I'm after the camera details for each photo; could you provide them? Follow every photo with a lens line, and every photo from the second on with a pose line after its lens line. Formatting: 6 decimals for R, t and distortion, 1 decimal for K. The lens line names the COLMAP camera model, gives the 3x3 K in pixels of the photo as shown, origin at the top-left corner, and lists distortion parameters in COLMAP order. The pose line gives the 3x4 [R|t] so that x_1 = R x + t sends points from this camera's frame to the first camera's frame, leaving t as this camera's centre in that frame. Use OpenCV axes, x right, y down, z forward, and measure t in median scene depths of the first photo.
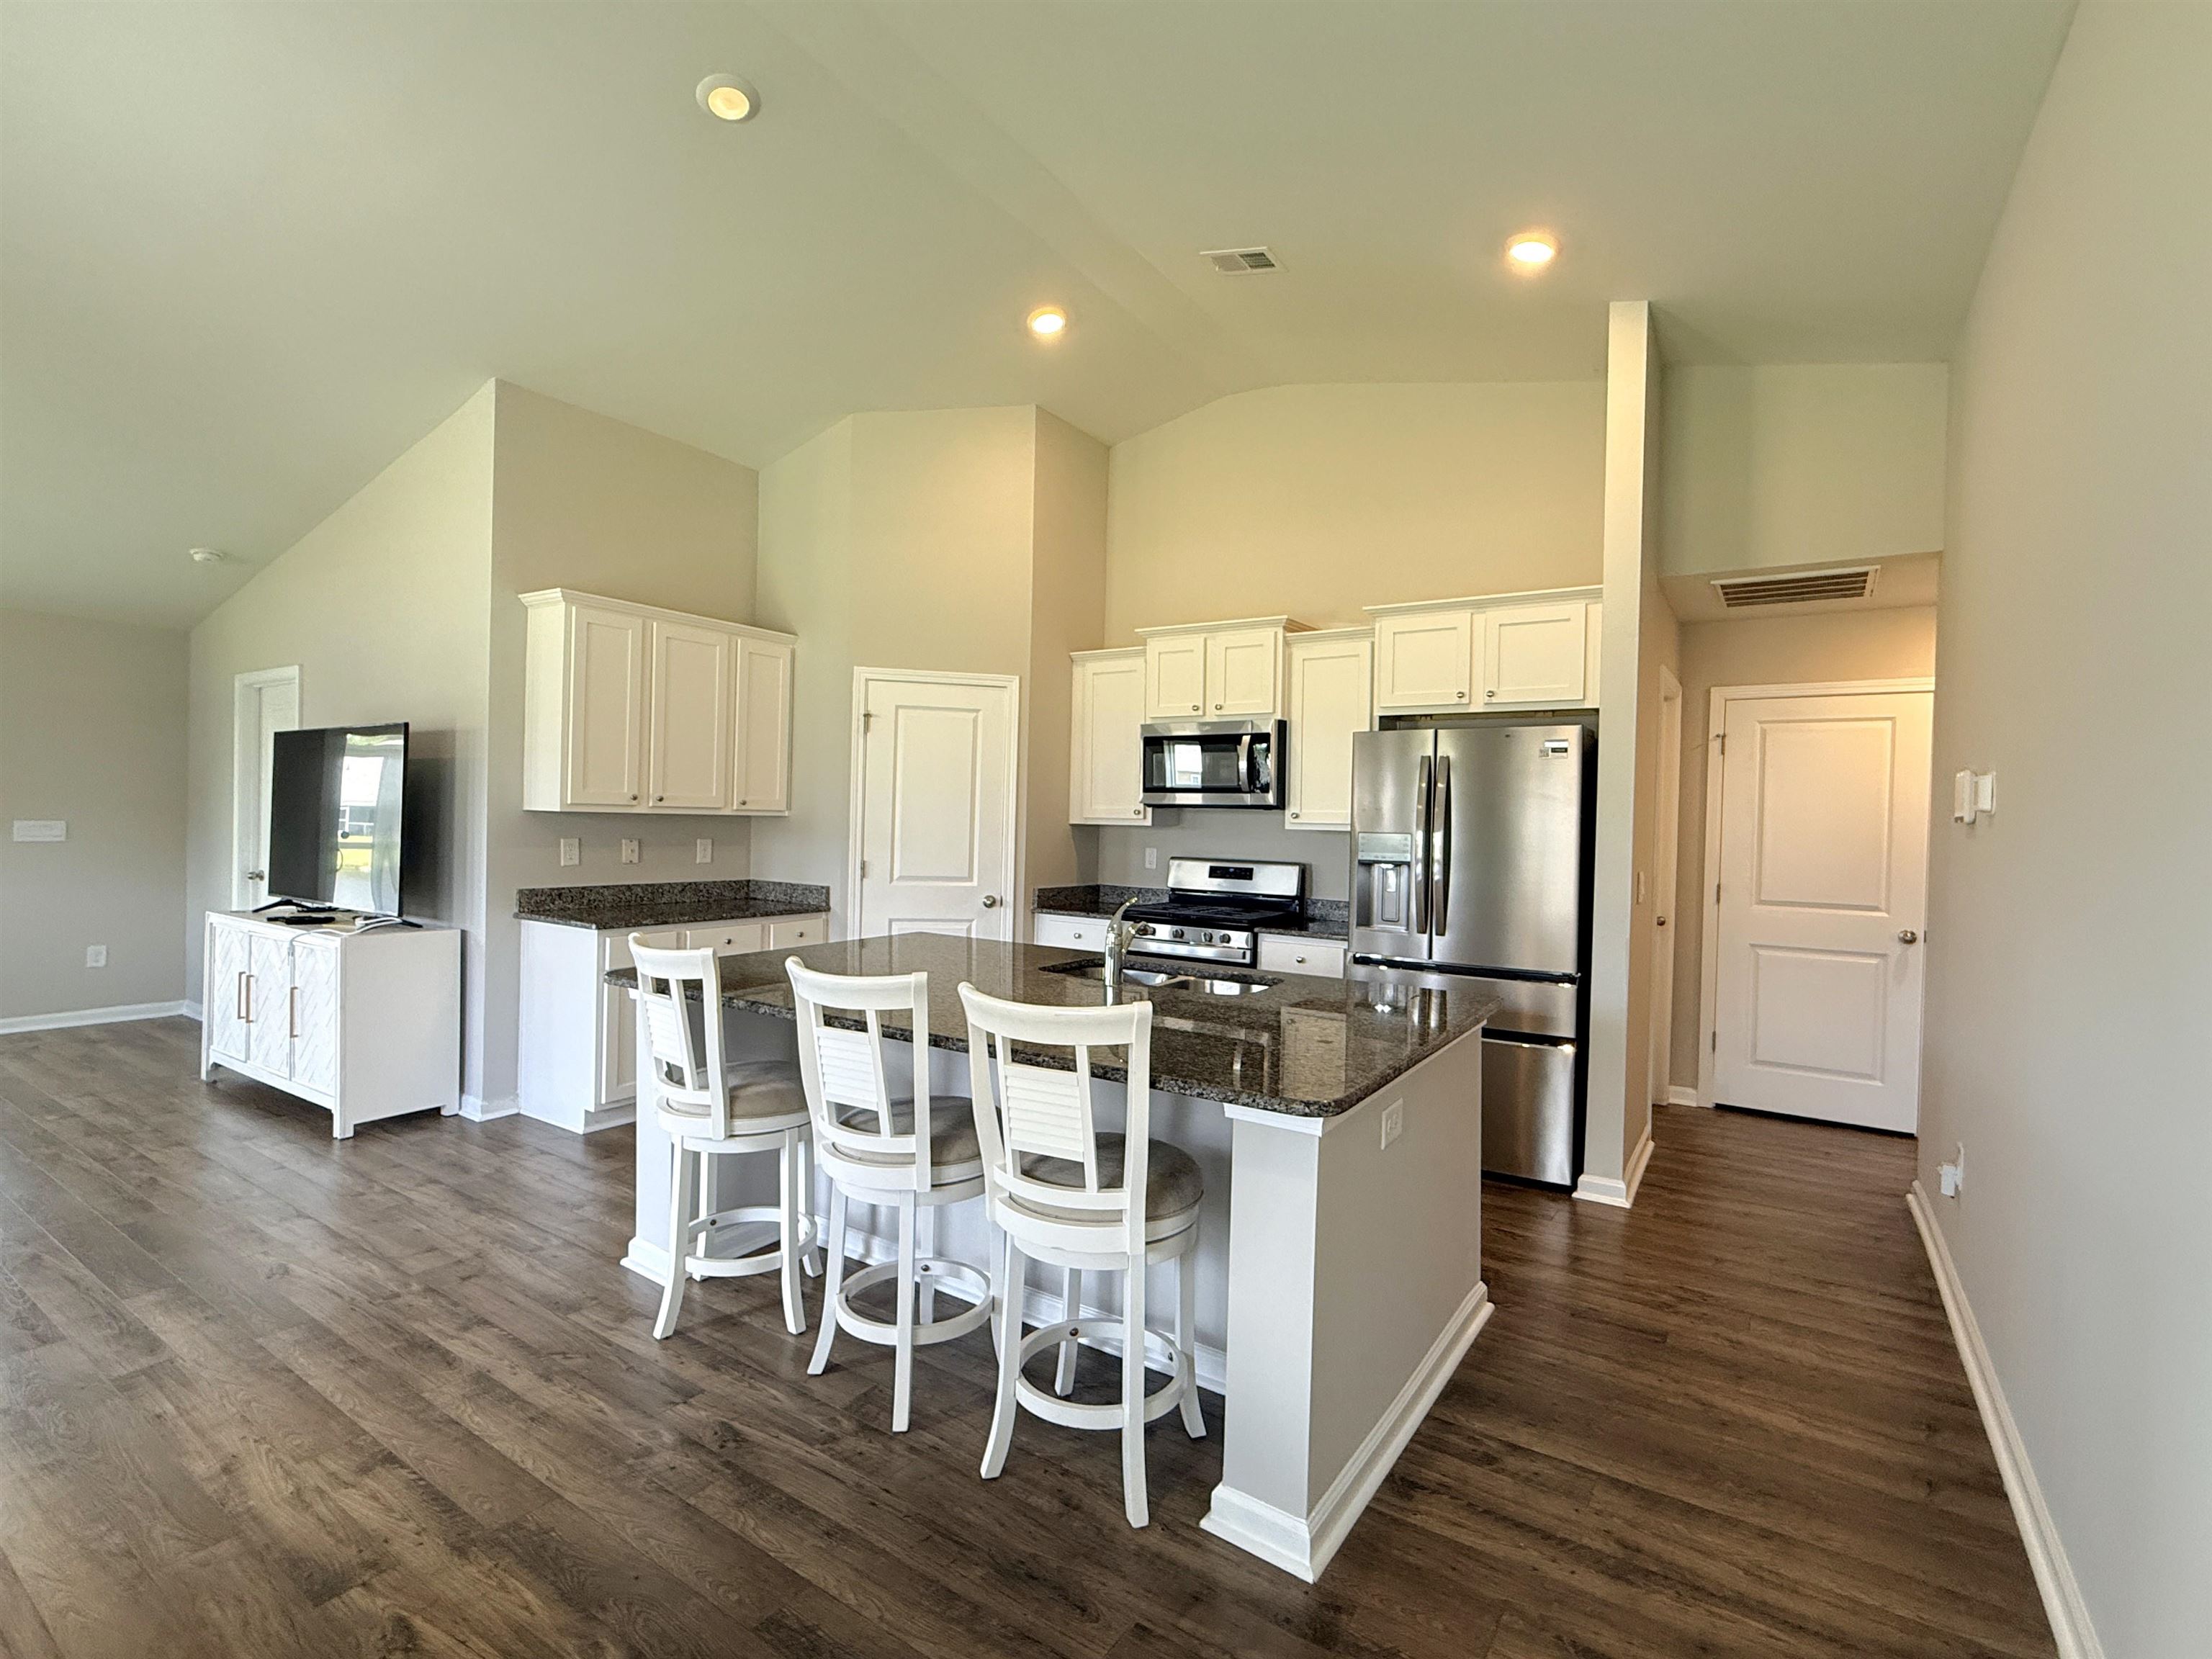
lens RADIAL K [[1032.0, 0, 1104.9], [0, 1032.0, 829.2], [0, 0, 1]] dist [0.000064, -0.000230]
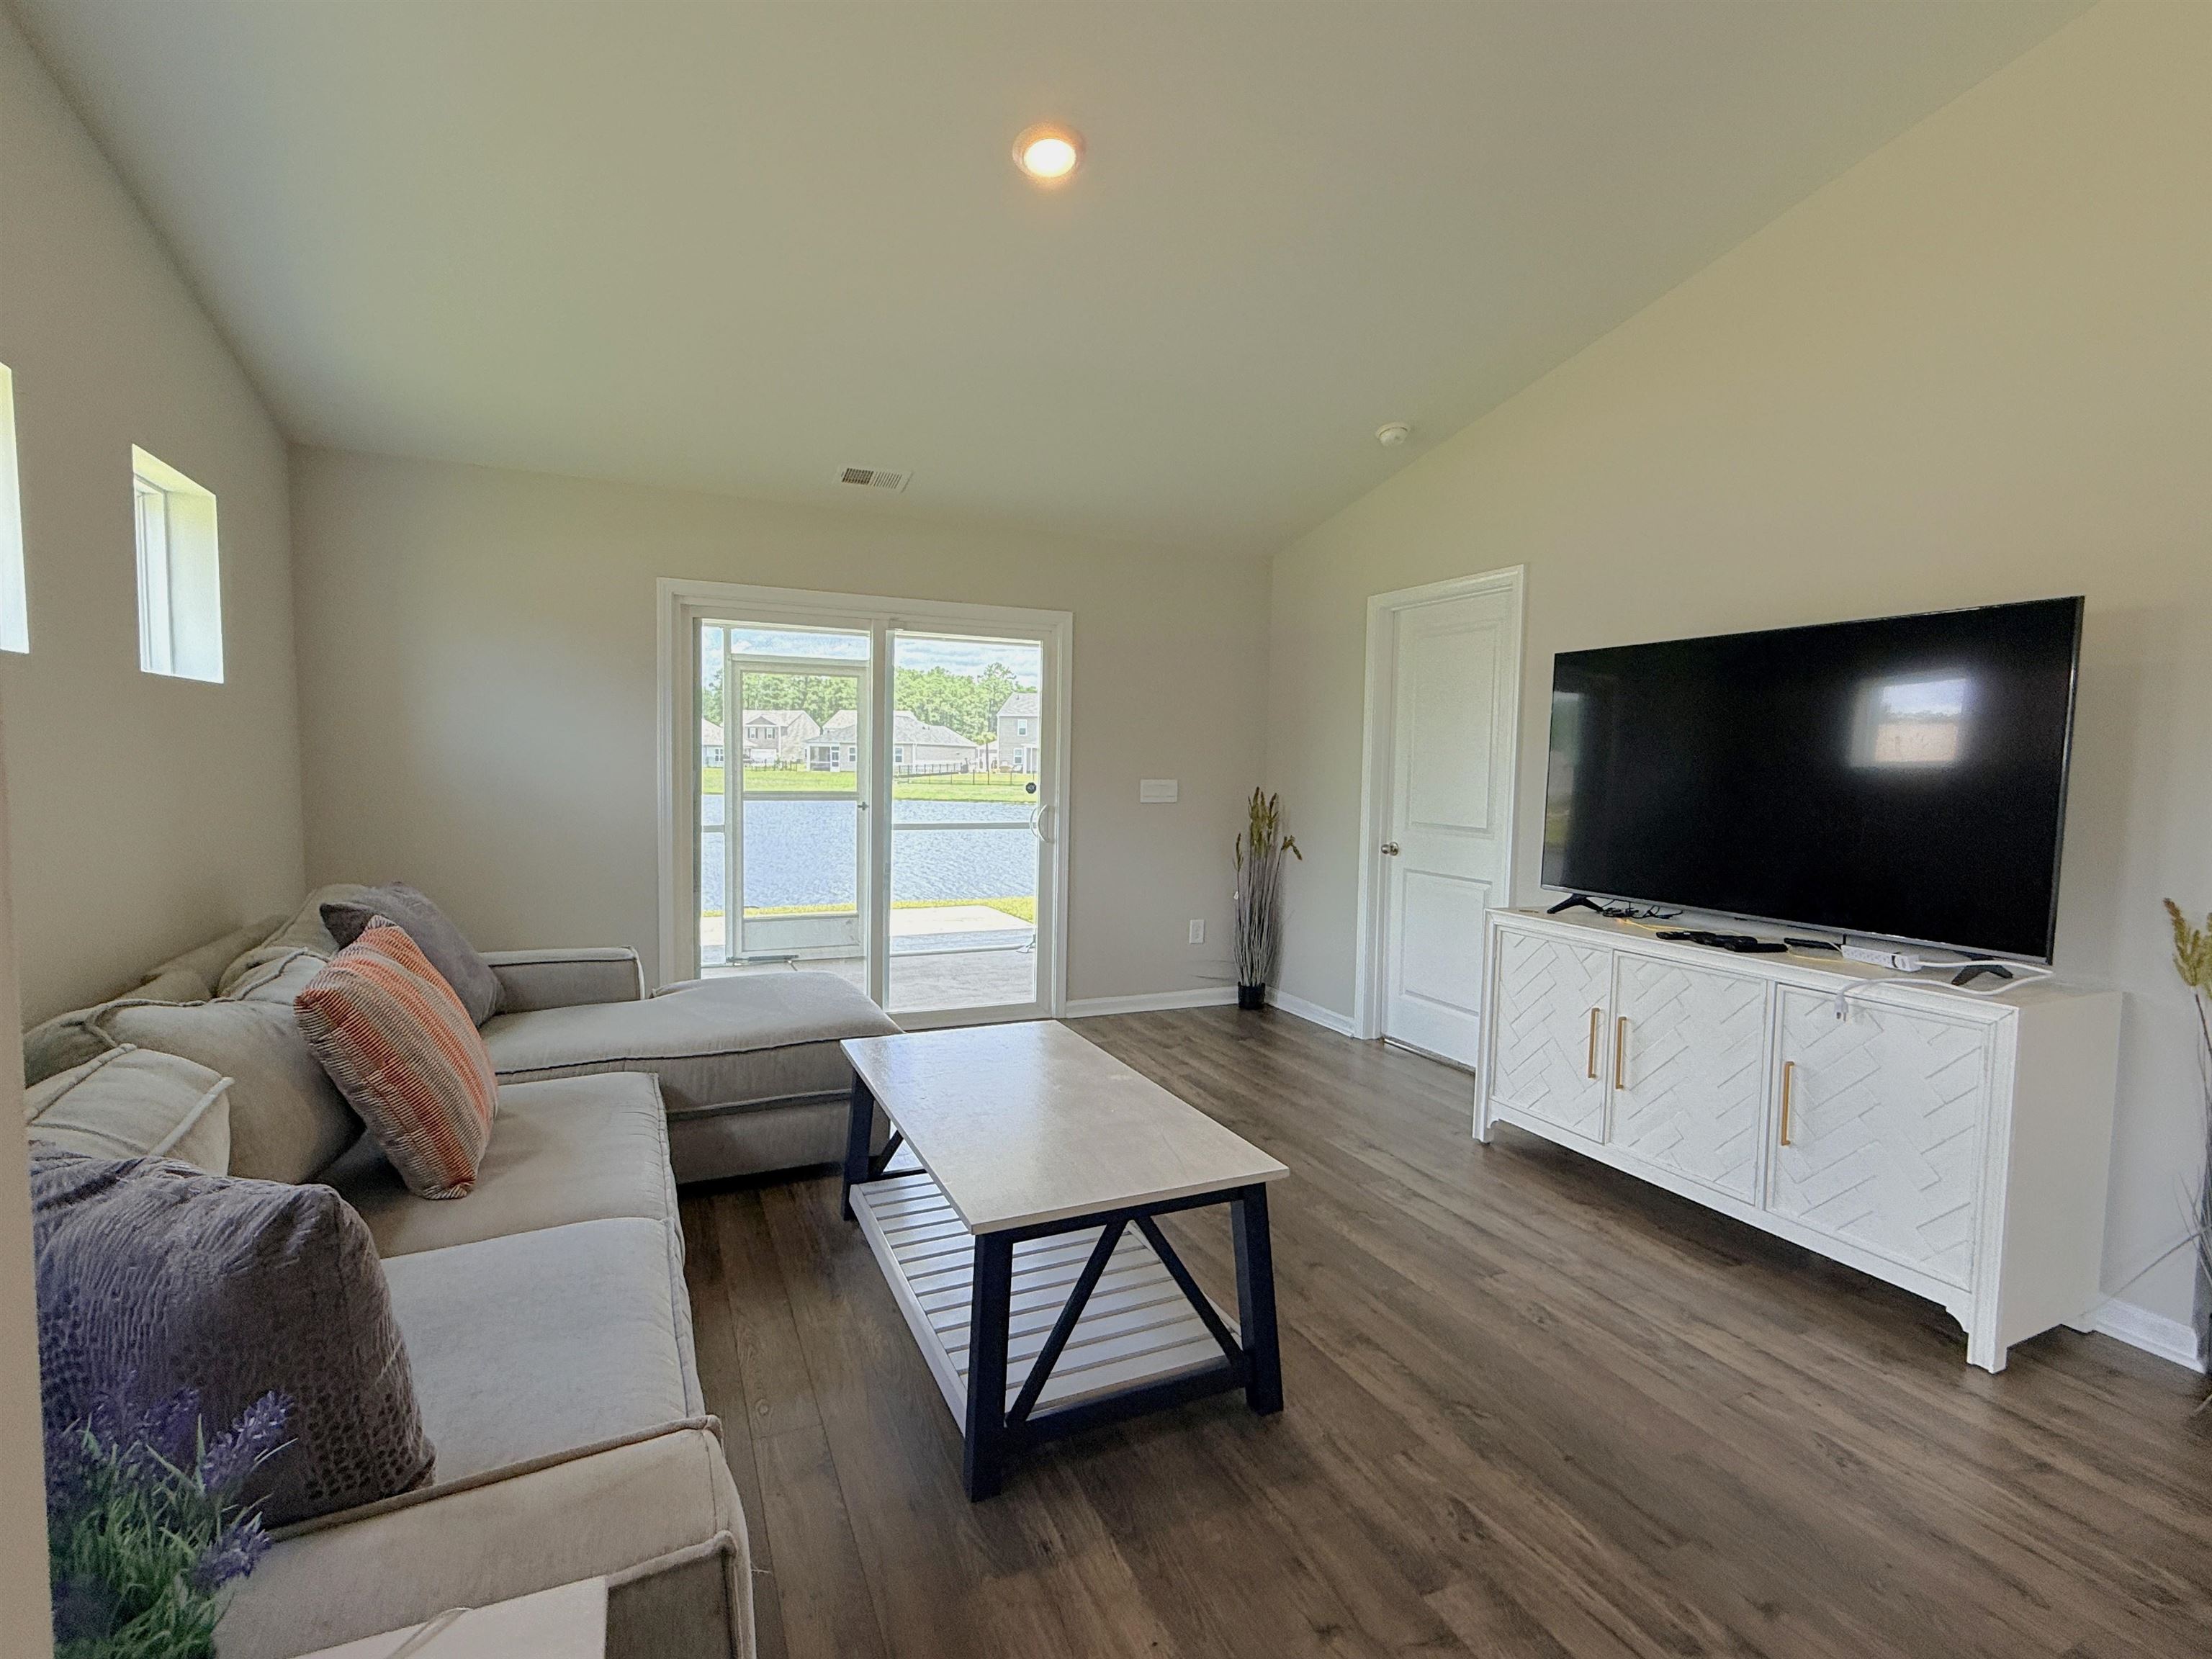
lens RADIAL K [[1032.0, 0, 1110.0], [0, 1032.0, 826.1], [0, 0, 1]] dist [0.000064, -0.000230]
pose [[0.848764, 0.025383, -0.528163, -0.795688], [-0.003689, 0.999107, 0.042087, -0.007012], [0.528759, -0.033774, 0.848100, 0.285353]]
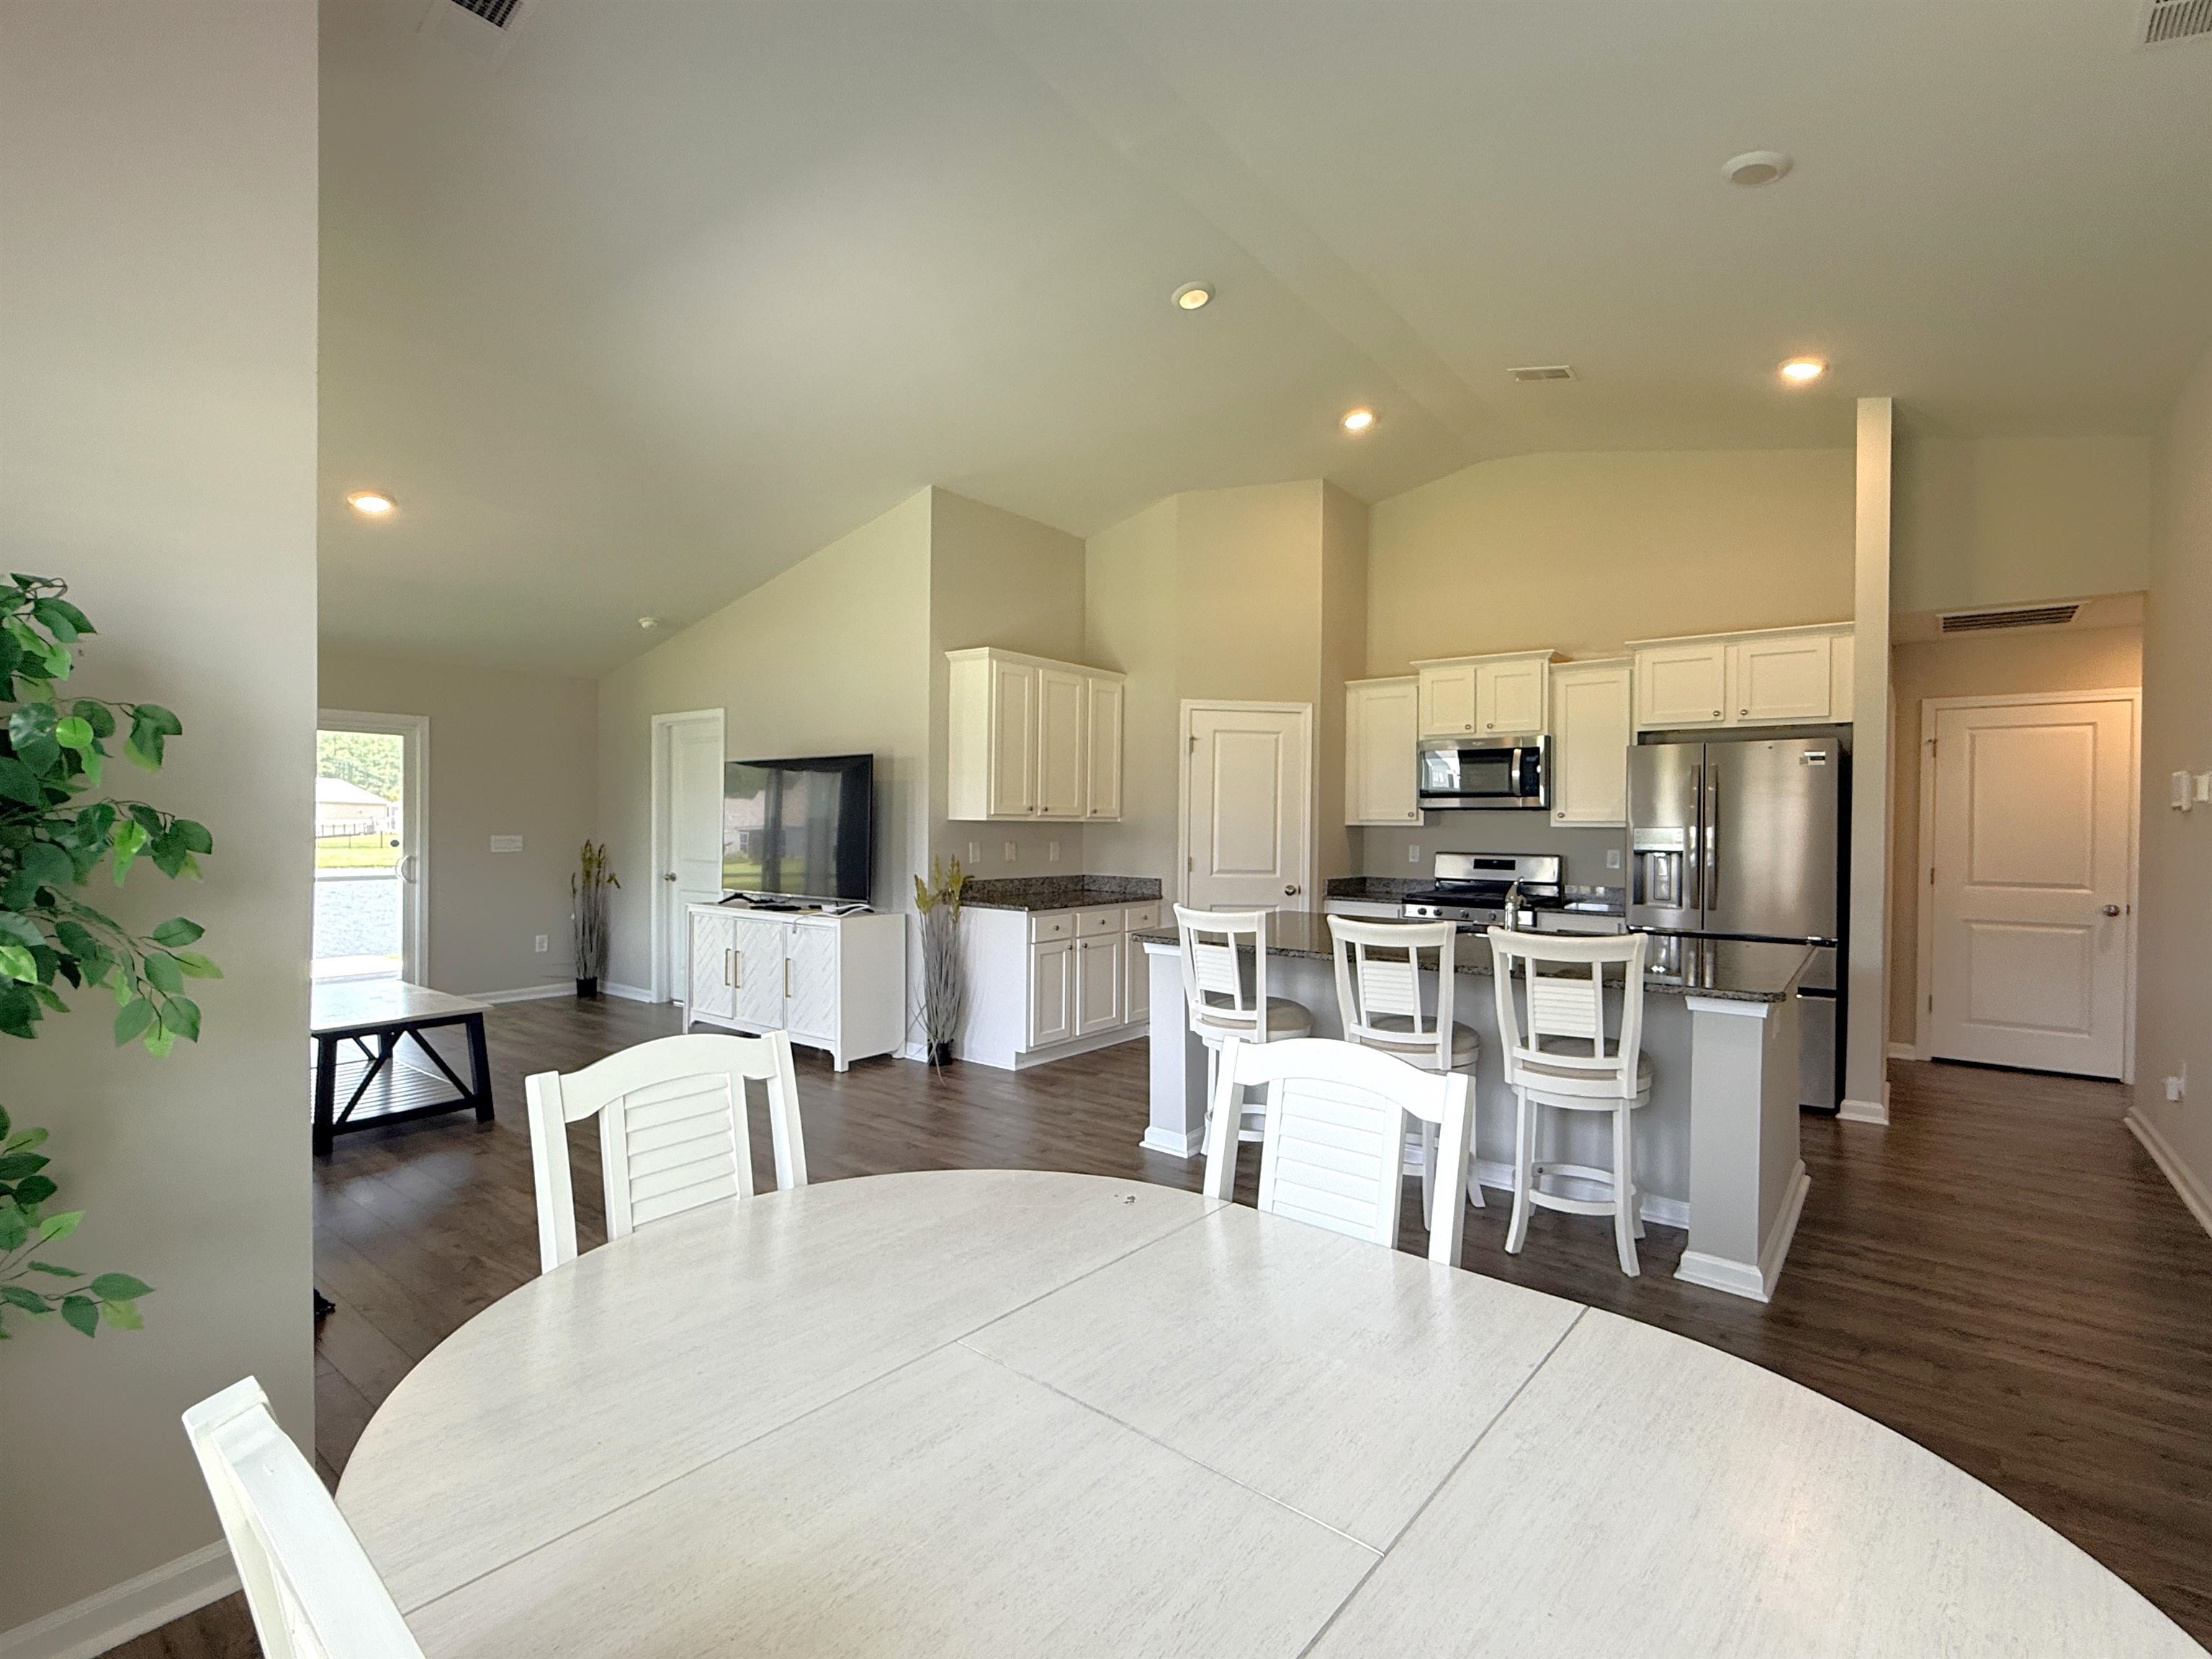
lens RADIAL K [[1032.0, 0, 1107.4], [0, 1032.0, 832.8], [0, 0, 1]] dist [0.000064, -0.000230]
pose [[0.996852, -0.014604, -0.077930, -0.275090], [0.014444, 0.999892, -0.002612, 0.003227], [0.077960, 0.001479, 0.996955, -0.264966]]
